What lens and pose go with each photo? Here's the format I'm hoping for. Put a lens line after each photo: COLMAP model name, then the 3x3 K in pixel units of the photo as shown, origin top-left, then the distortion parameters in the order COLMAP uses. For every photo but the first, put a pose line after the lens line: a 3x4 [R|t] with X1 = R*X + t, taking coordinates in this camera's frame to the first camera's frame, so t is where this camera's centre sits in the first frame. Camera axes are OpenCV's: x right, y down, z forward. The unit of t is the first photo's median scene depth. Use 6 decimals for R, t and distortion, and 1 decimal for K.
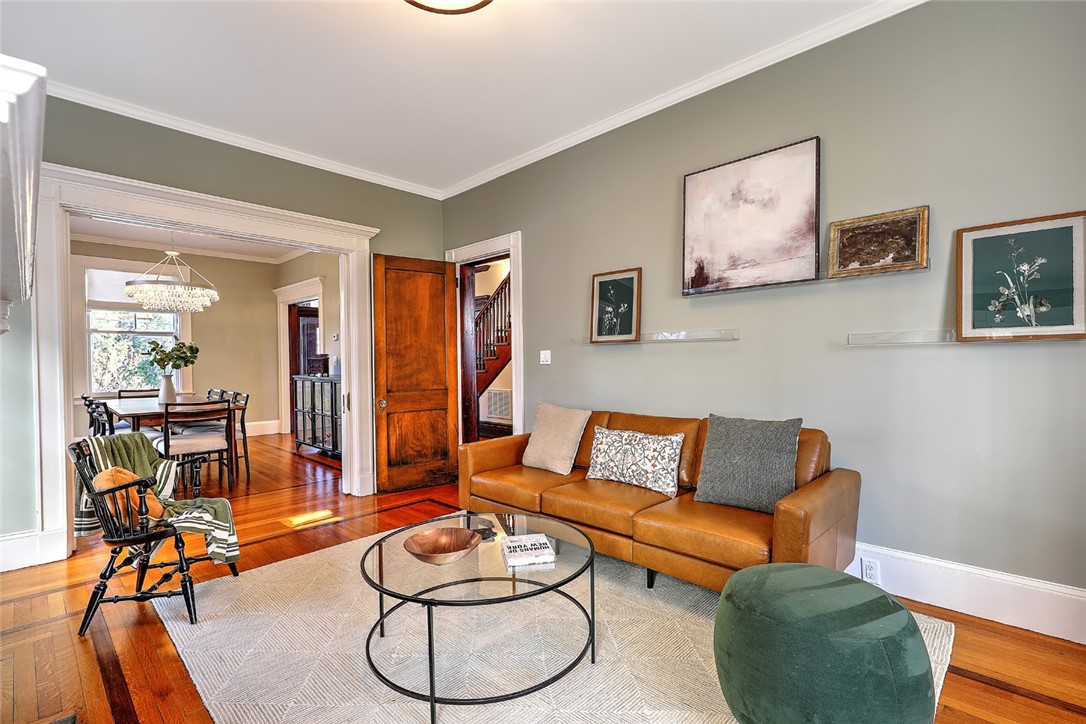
lens RADIAL K [[499.2, 0, 541.1], [0, 499.2, 364.2], [0, 0, 1]] dist [-0.001143, -0.000026]
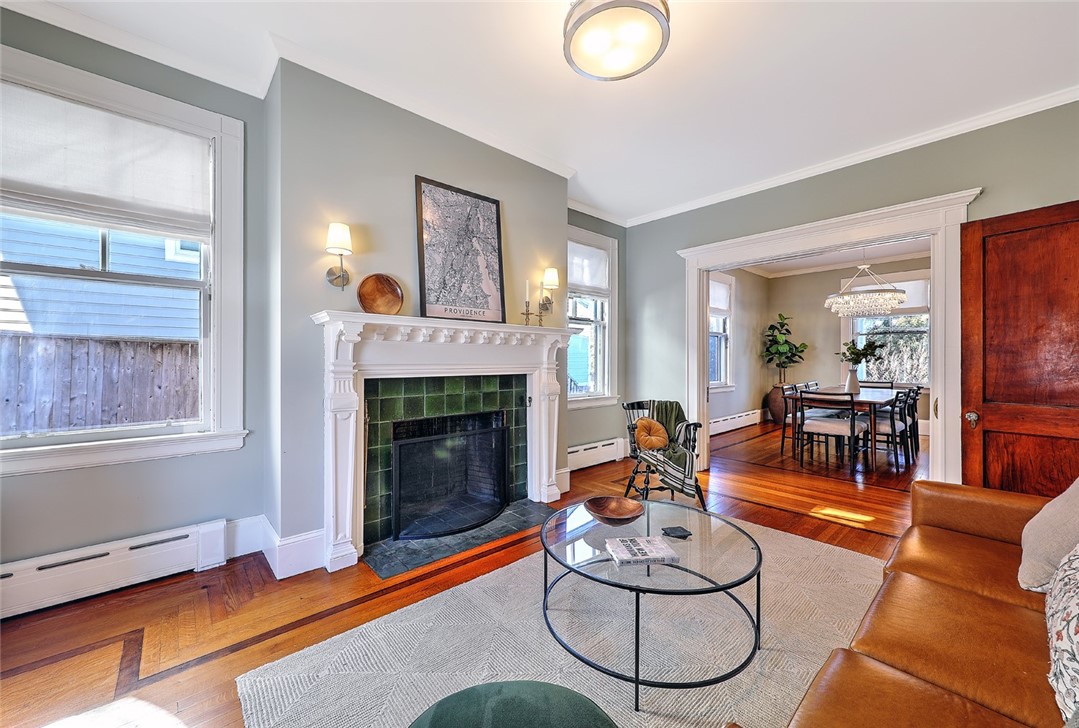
lens RADIAL K [[409.8, 0, 538.0], [0, 409.8, 359.4], [0, 0, 1]] dist [0.000174, 0.000007]
pose [[-0.071709, 0.011084, -0.997364, 0.353241], [-0.008387, 0.999896, 0.011715, -0.009861], [0.997390, 0.009205, -0.071609, 0.374426]]
